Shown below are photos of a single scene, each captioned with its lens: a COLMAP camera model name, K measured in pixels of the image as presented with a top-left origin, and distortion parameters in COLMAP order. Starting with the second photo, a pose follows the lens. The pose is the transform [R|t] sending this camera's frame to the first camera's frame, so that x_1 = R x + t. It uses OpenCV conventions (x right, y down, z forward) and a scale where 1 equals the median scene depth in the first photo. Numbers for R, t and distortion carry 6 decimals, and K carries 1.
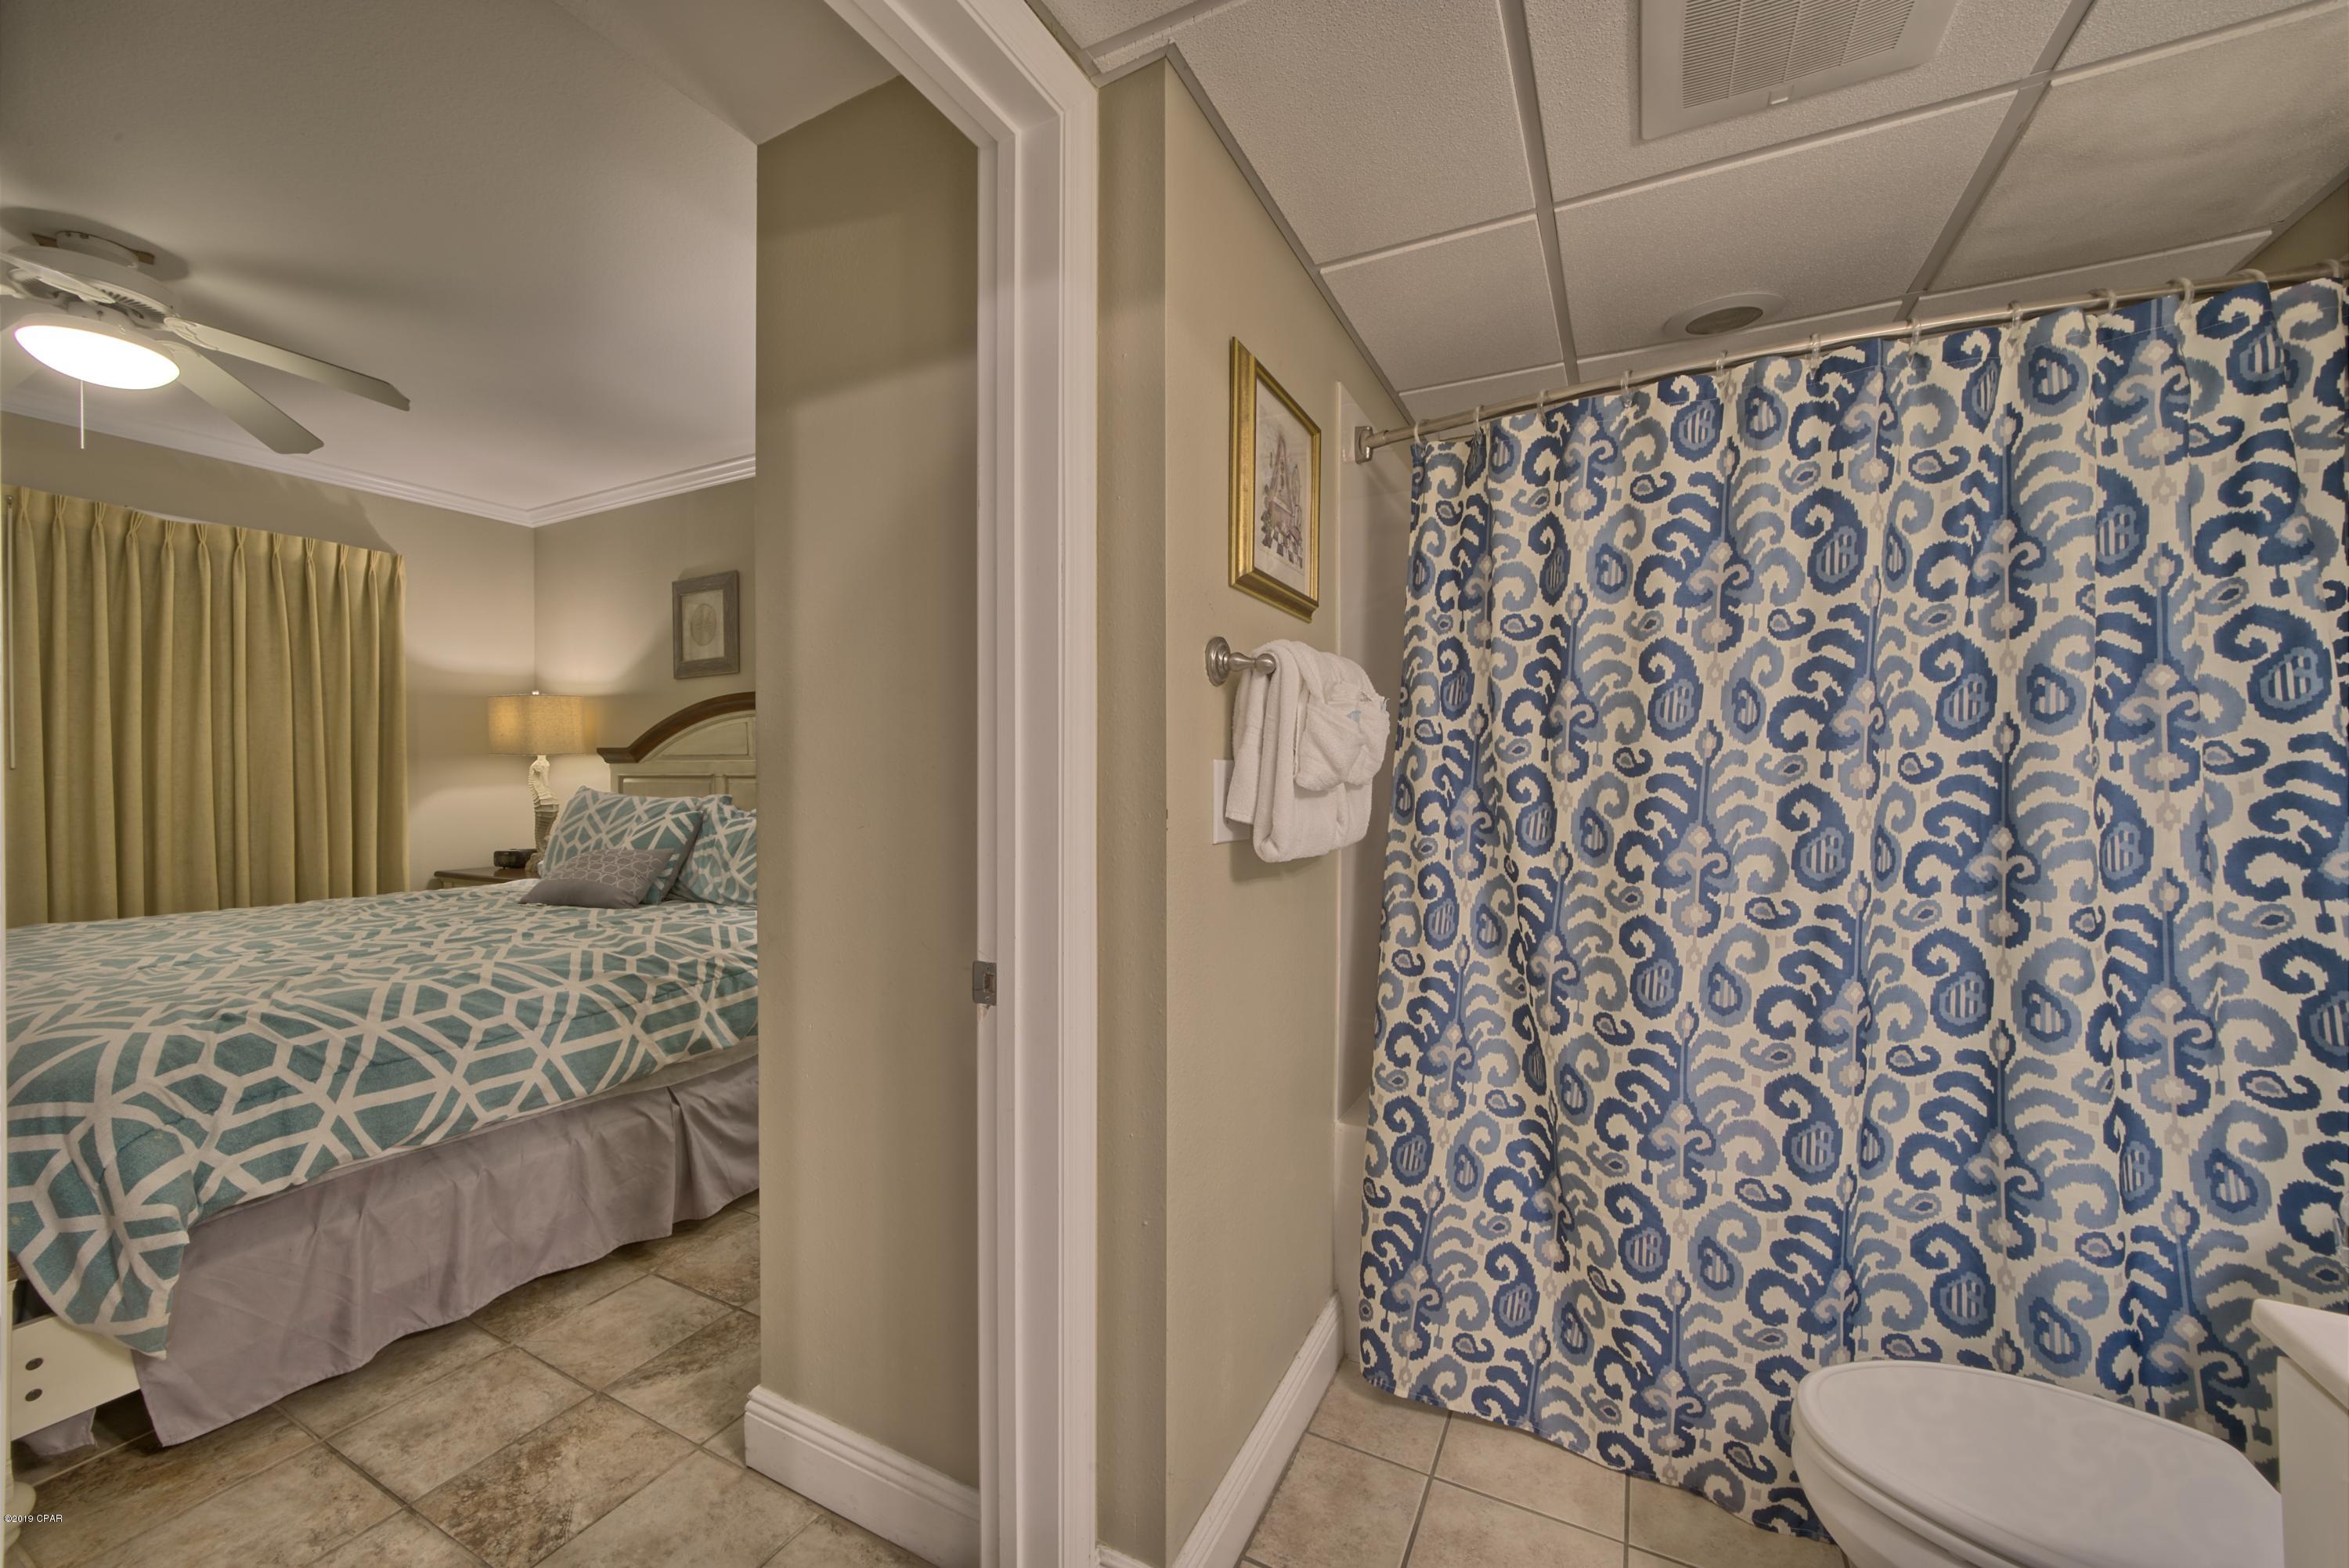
lens RADIAL K [[910.6, 0, 1172.7], [0, 910.6, 778.0], [0, 0, 1]] dist [-0.017638, 0.002171]
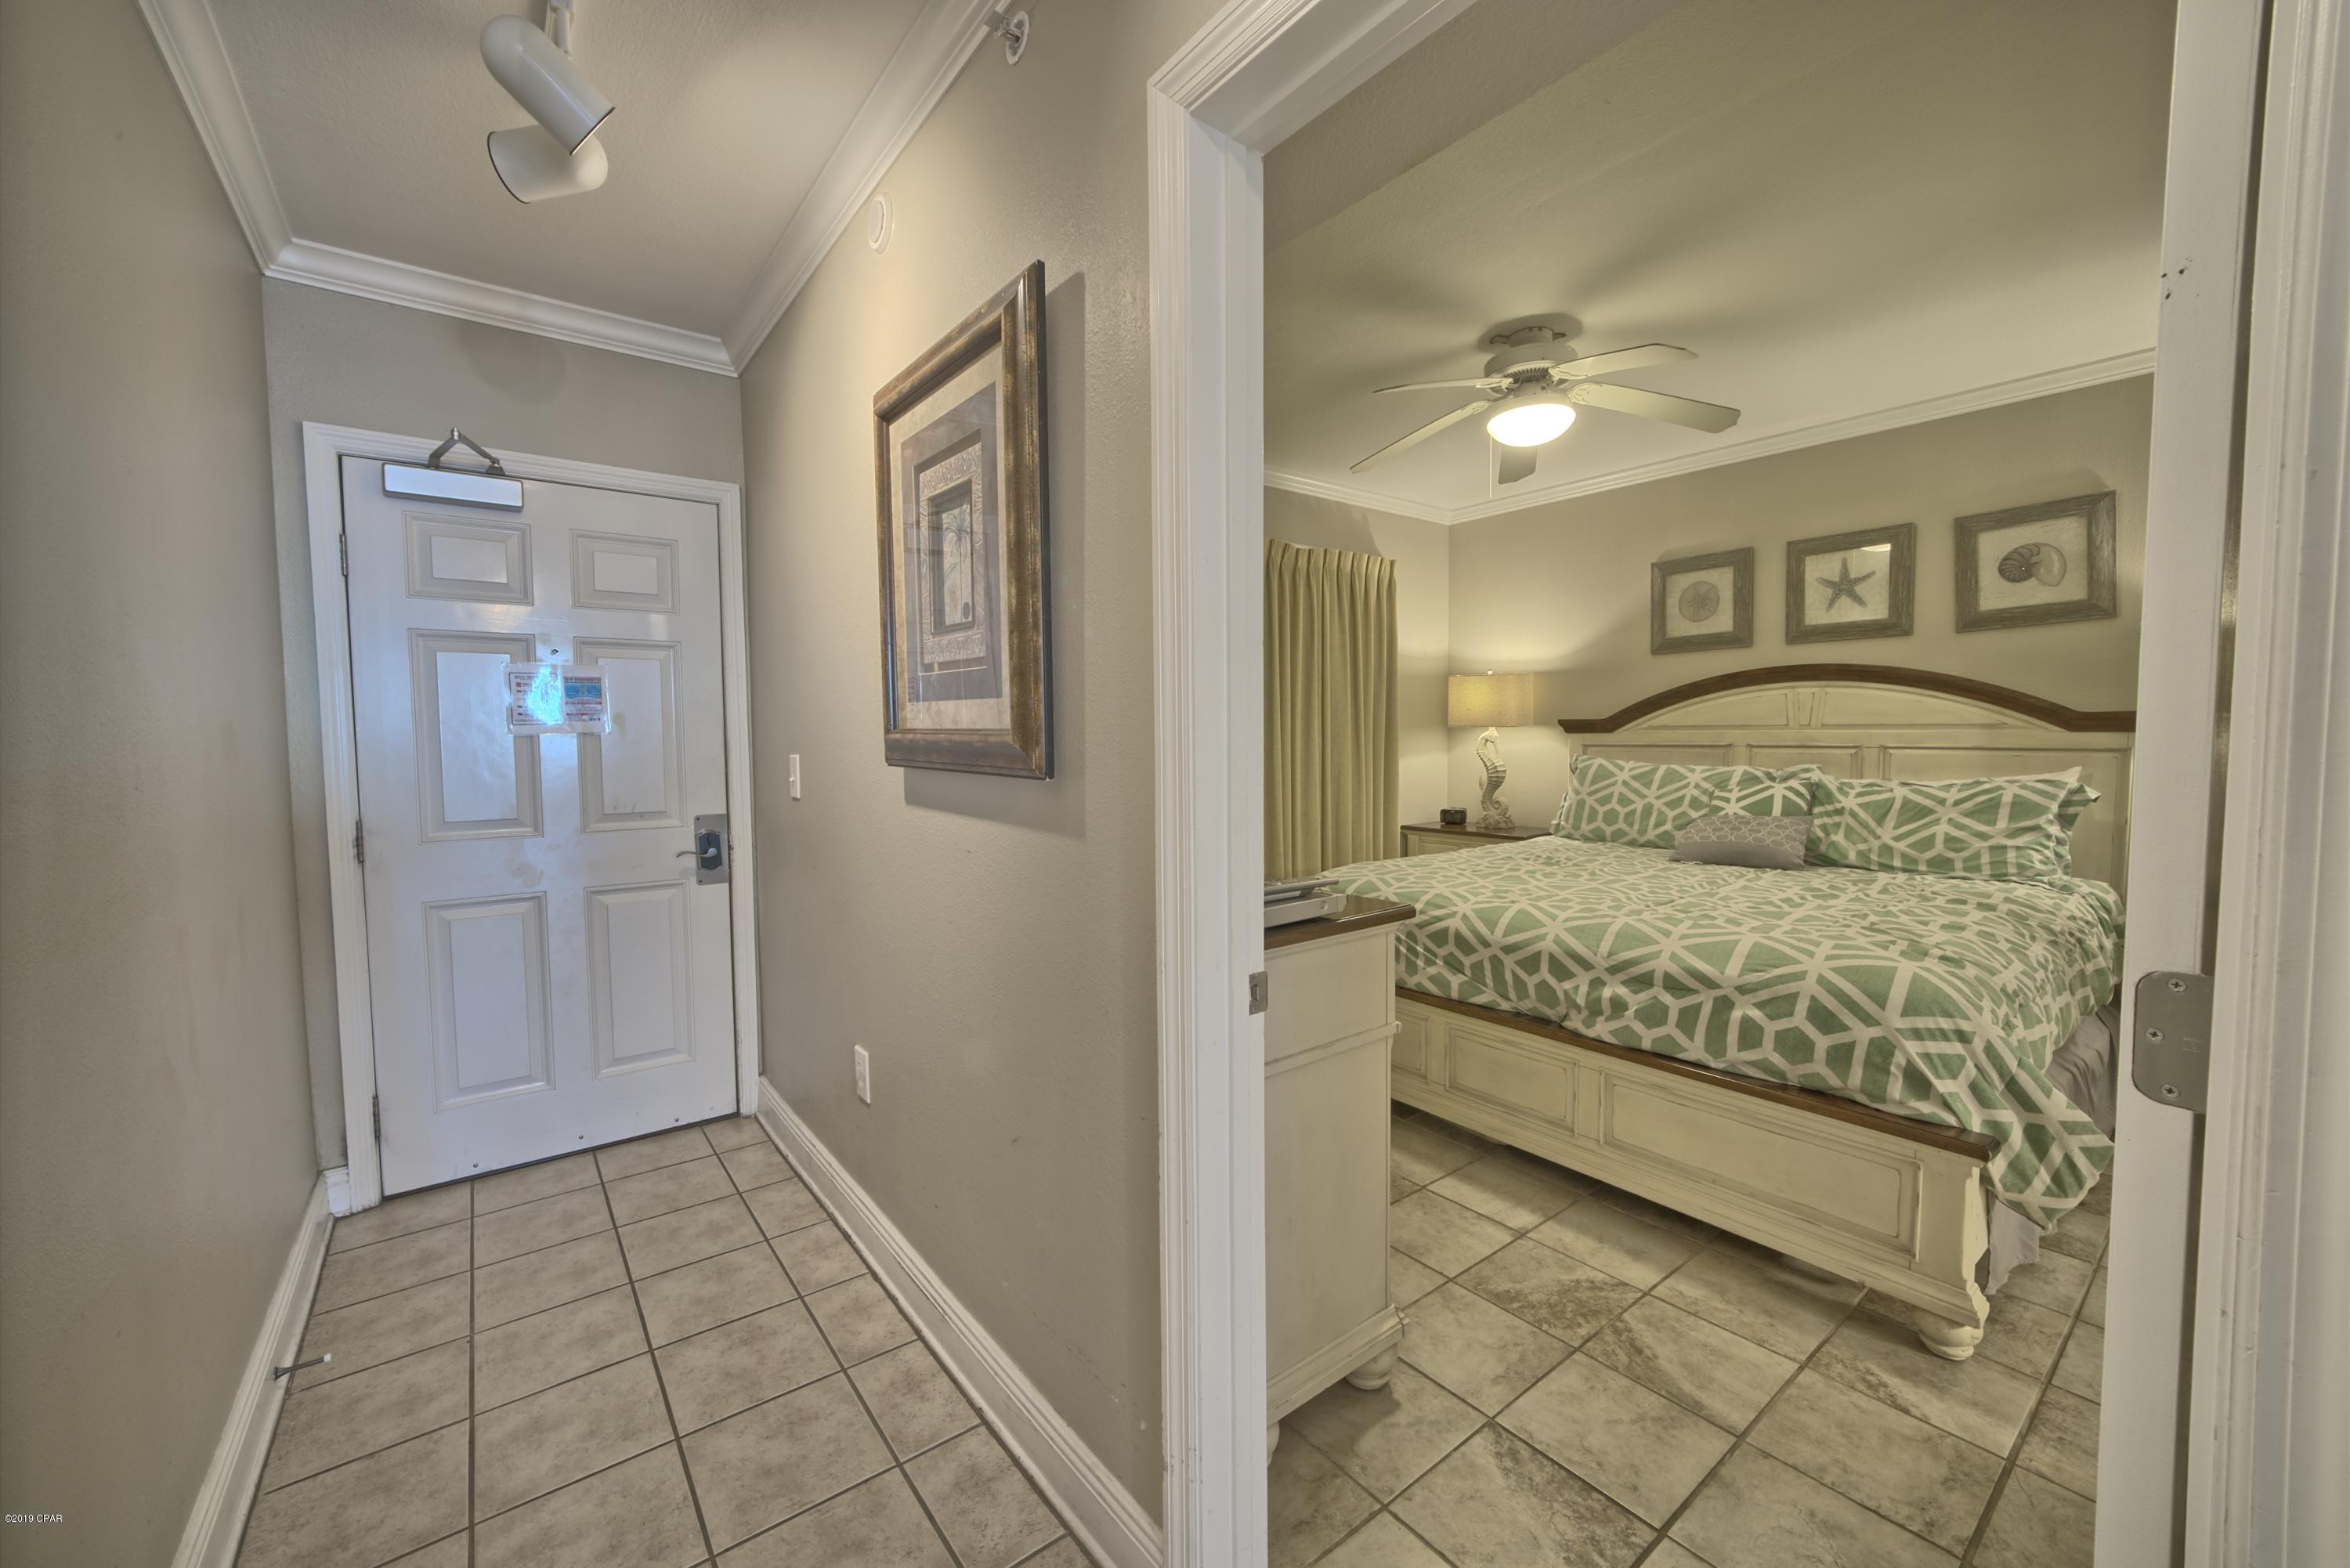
lens RADIAL K [[911.0, 0, 1171.3], [0, 911.0, 783.3], [0, 0, 1]] dist [-0.017638, 0.002171]
pose [[0.904849, 0.012648, -0.425544, -0.905401], [0.009933, 0.998659, 0.050804, -0.025539], [0.425616, -0.050197, 0.903511, -0.326181]]
